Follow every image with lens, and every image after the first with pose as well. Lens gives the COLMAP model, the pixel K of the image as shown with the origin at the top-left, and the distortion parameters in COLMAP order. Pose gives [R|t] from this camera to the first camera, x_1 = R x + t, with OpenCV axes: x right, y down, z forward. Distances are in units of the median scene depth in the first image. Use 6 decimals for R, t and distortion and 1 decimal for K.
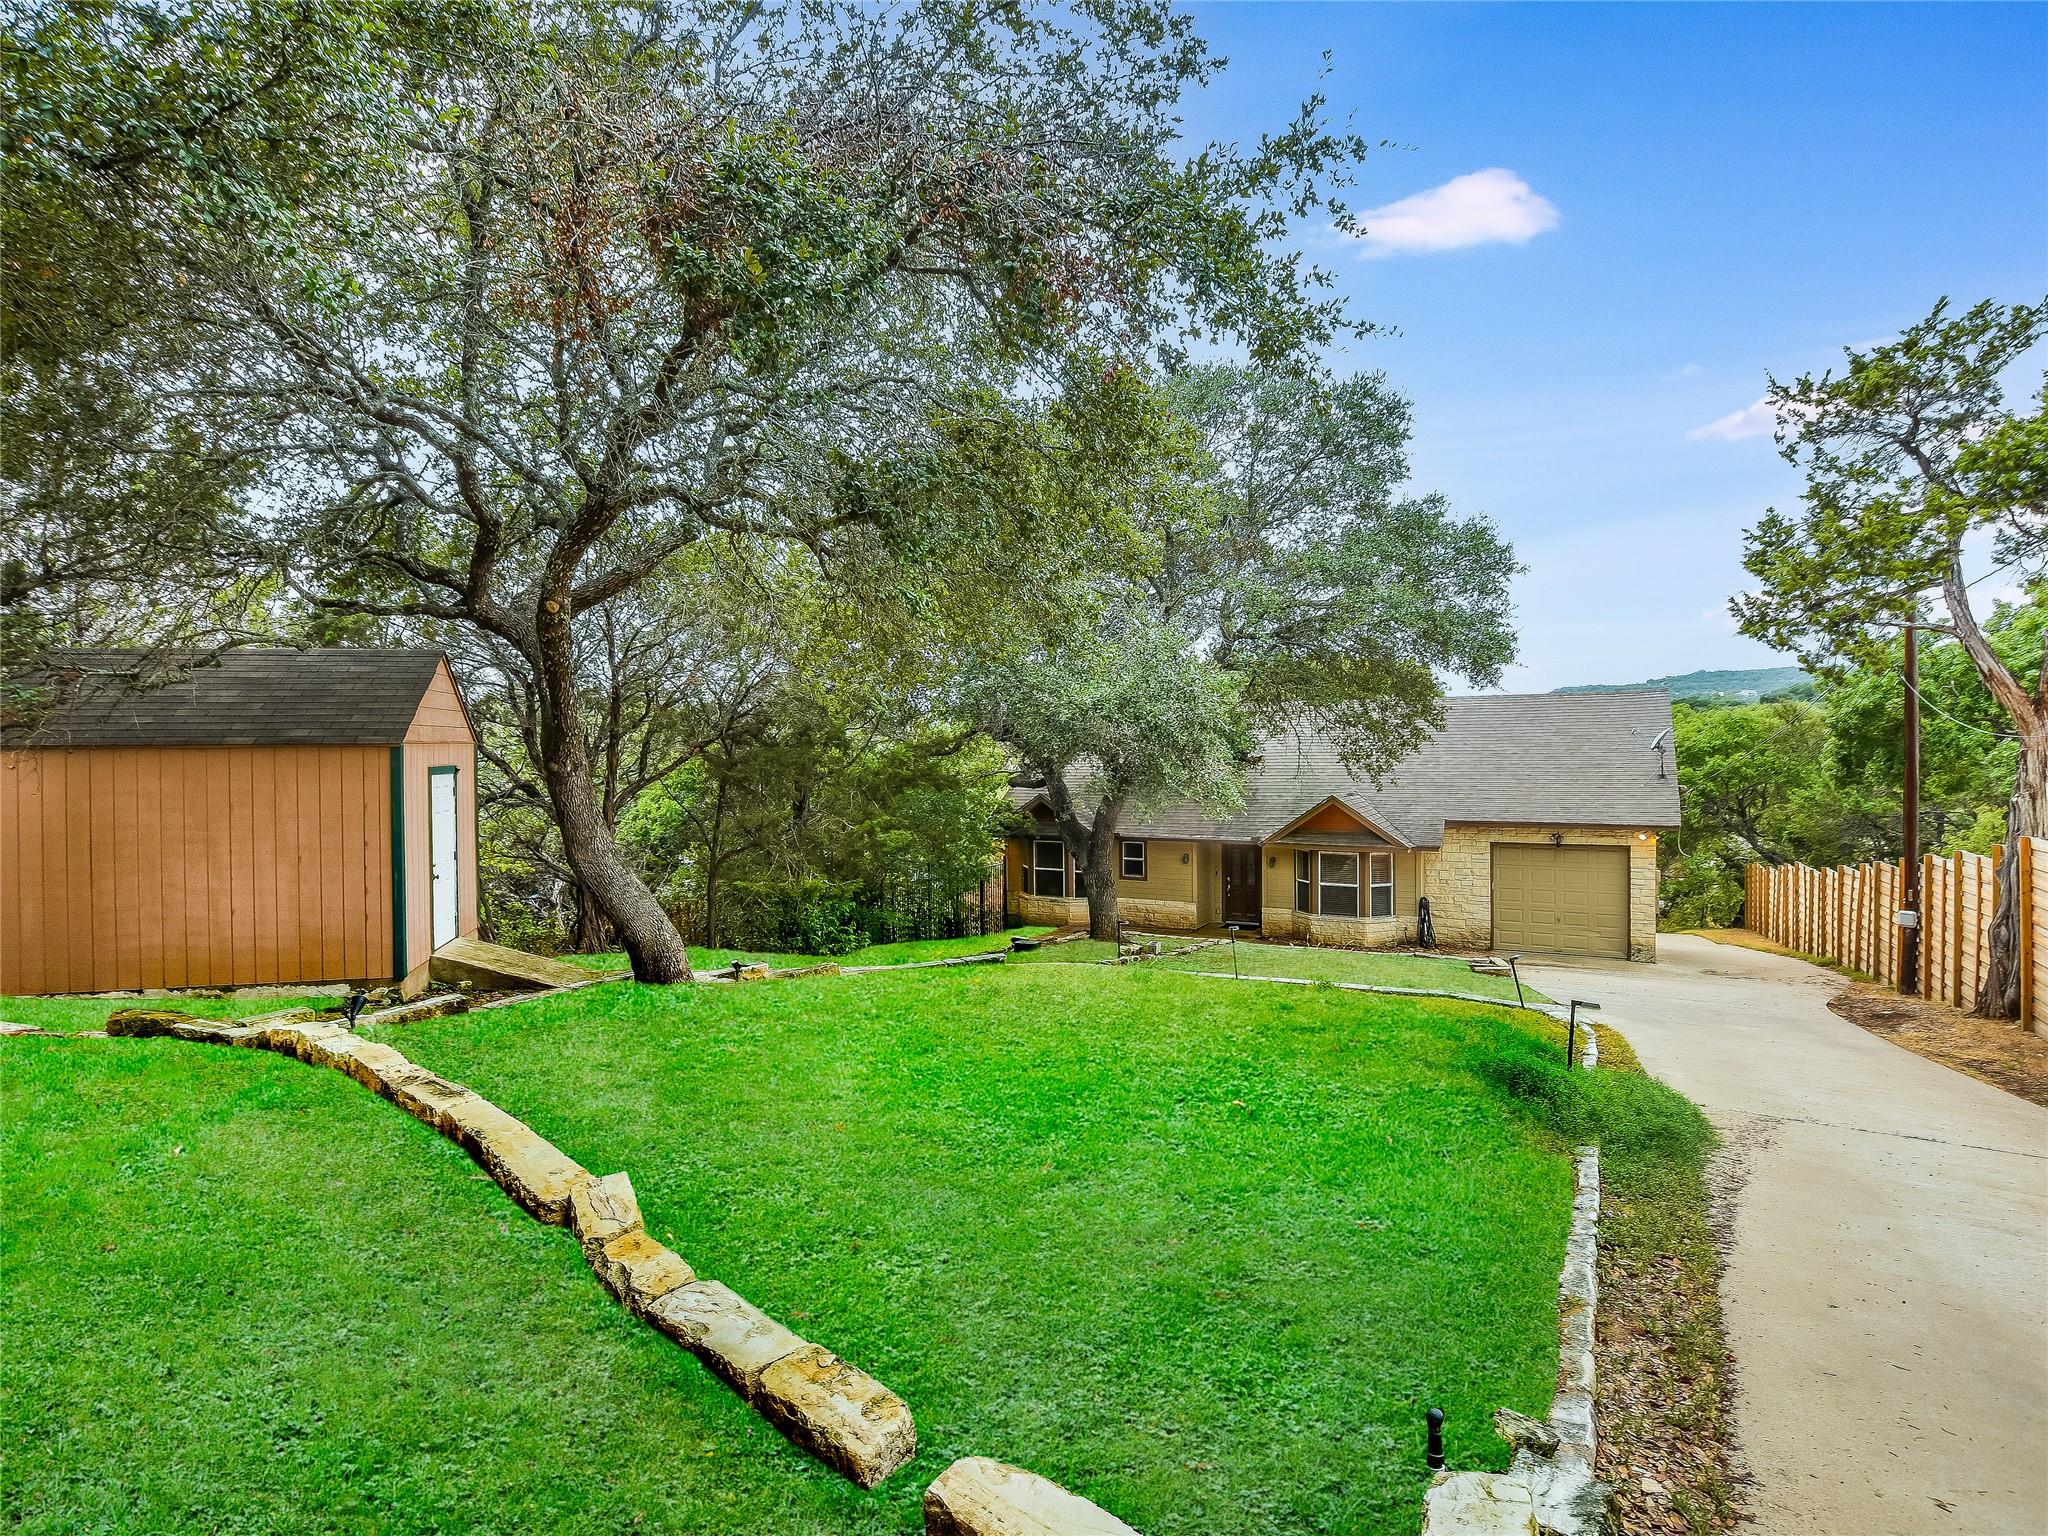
lens RADIAL K [[1011.5, 0, 1024.0], [0, 1011.5, 768.0], [0, 0, 1]] dist [-0.000280, 0.000484]
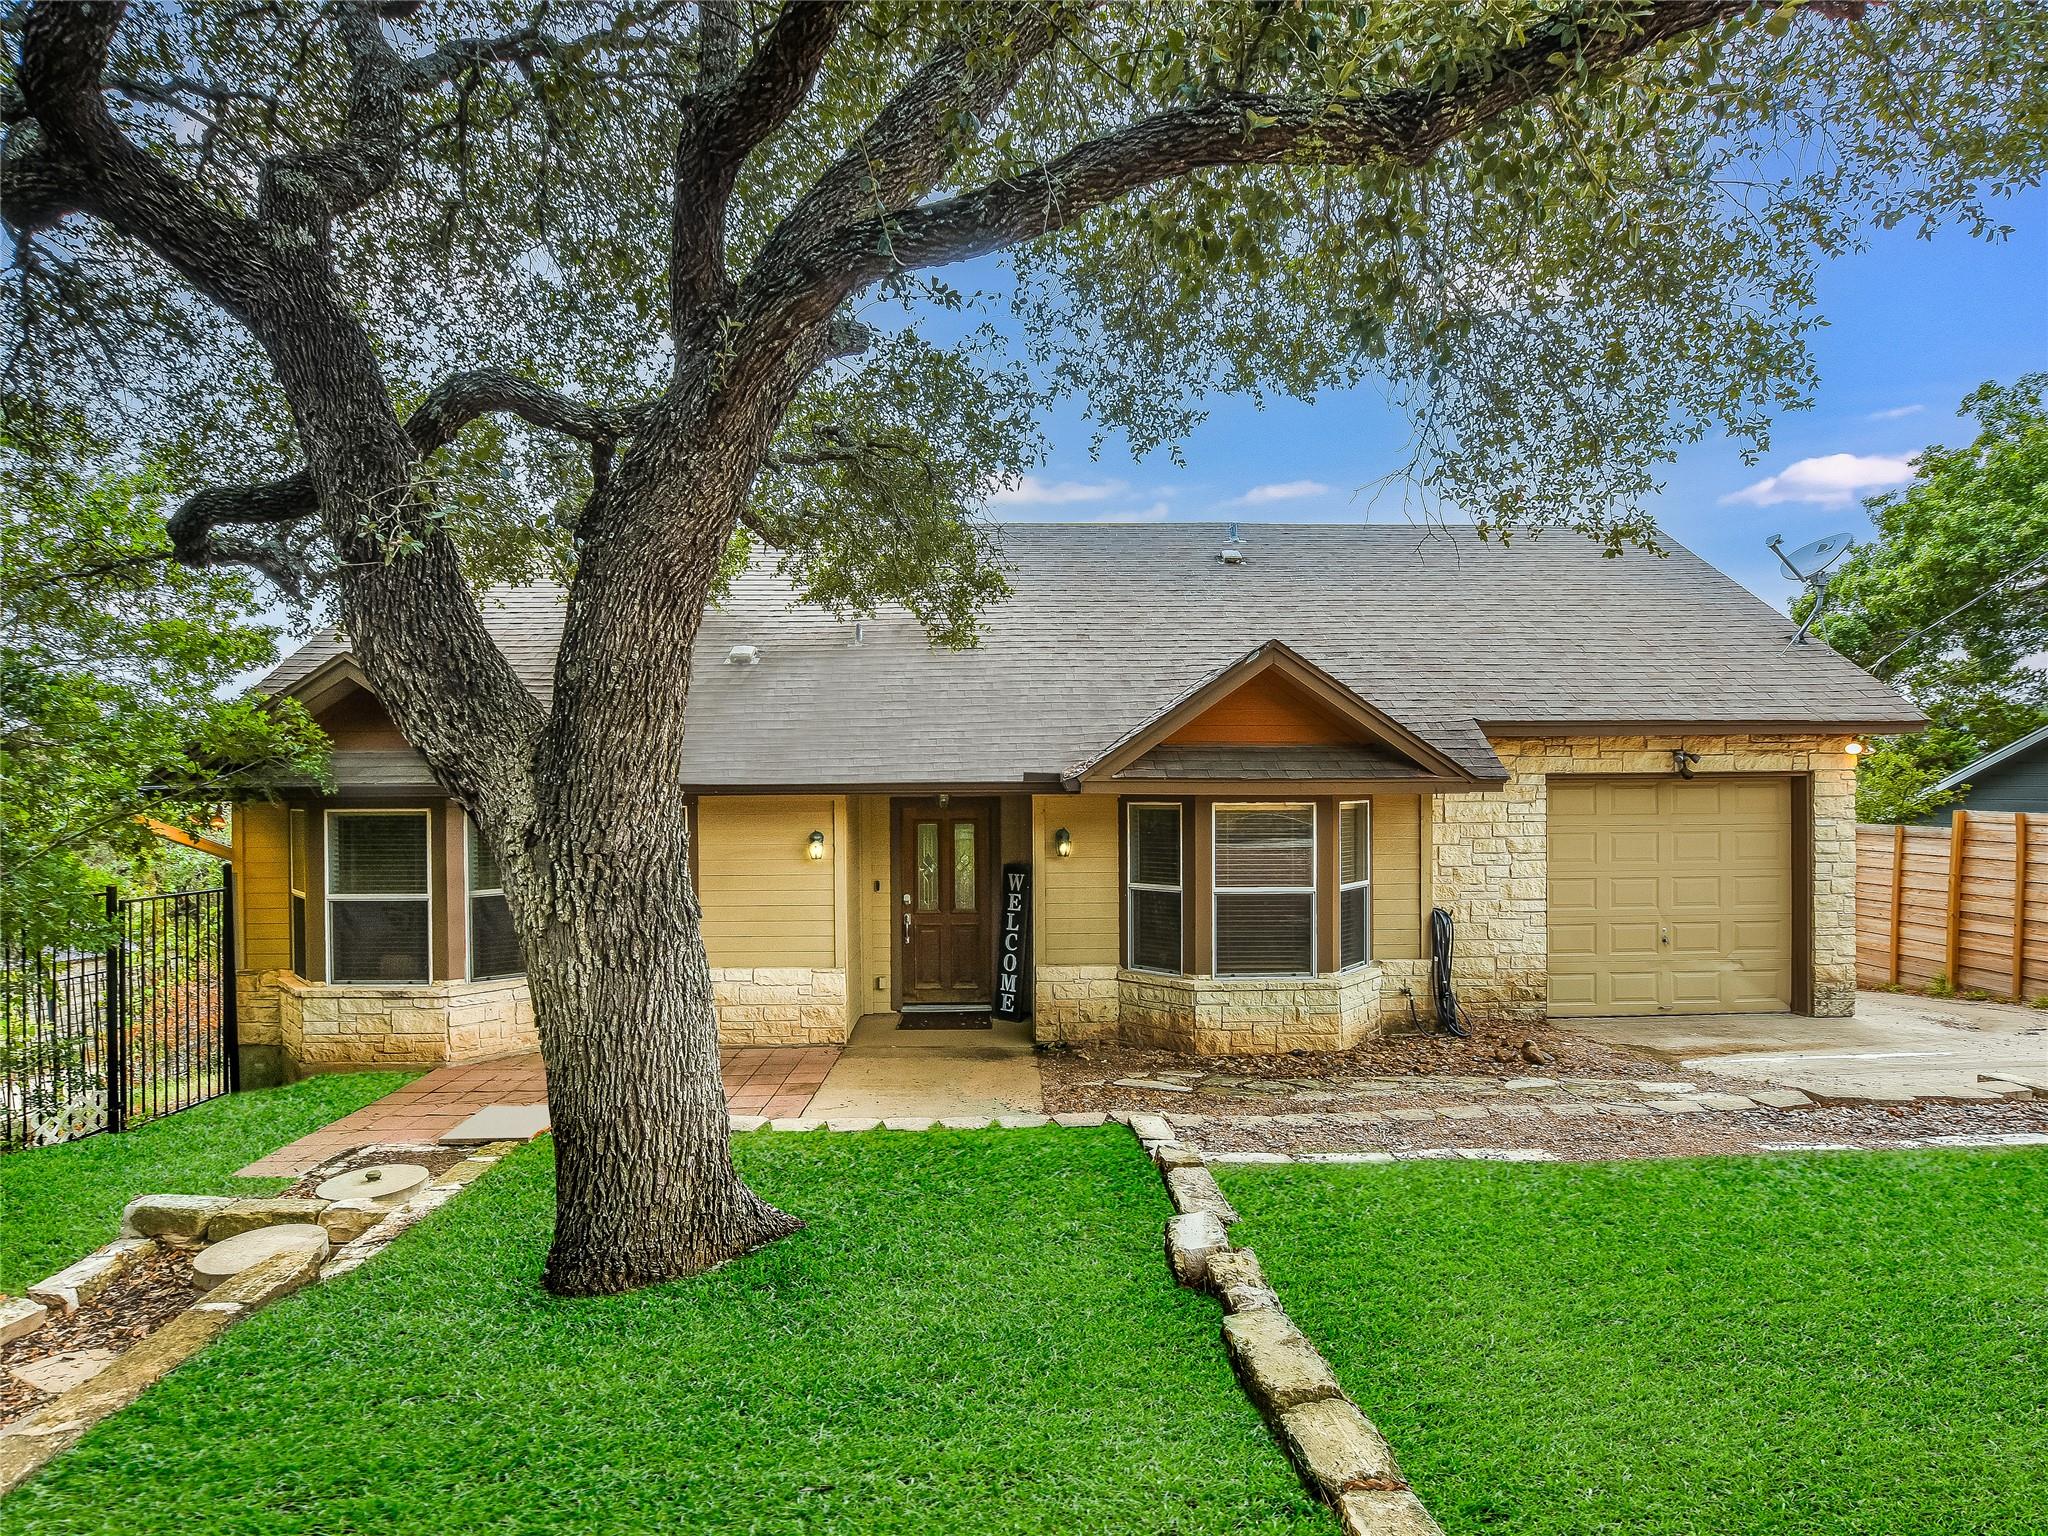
lens RADIAL K [[1011.5, 0, 1024.0], [0, 1011.5, 768.0], [0, 0, 1]] dist [-0.000280, 0.000484]
pose [[0.870446, 0.011824, 0.492123, 0.049222], [0.006219, 0.999368, -0.035010, 0.079869], [-0.492225, 0.033535, 0.869822, 0.689705]]
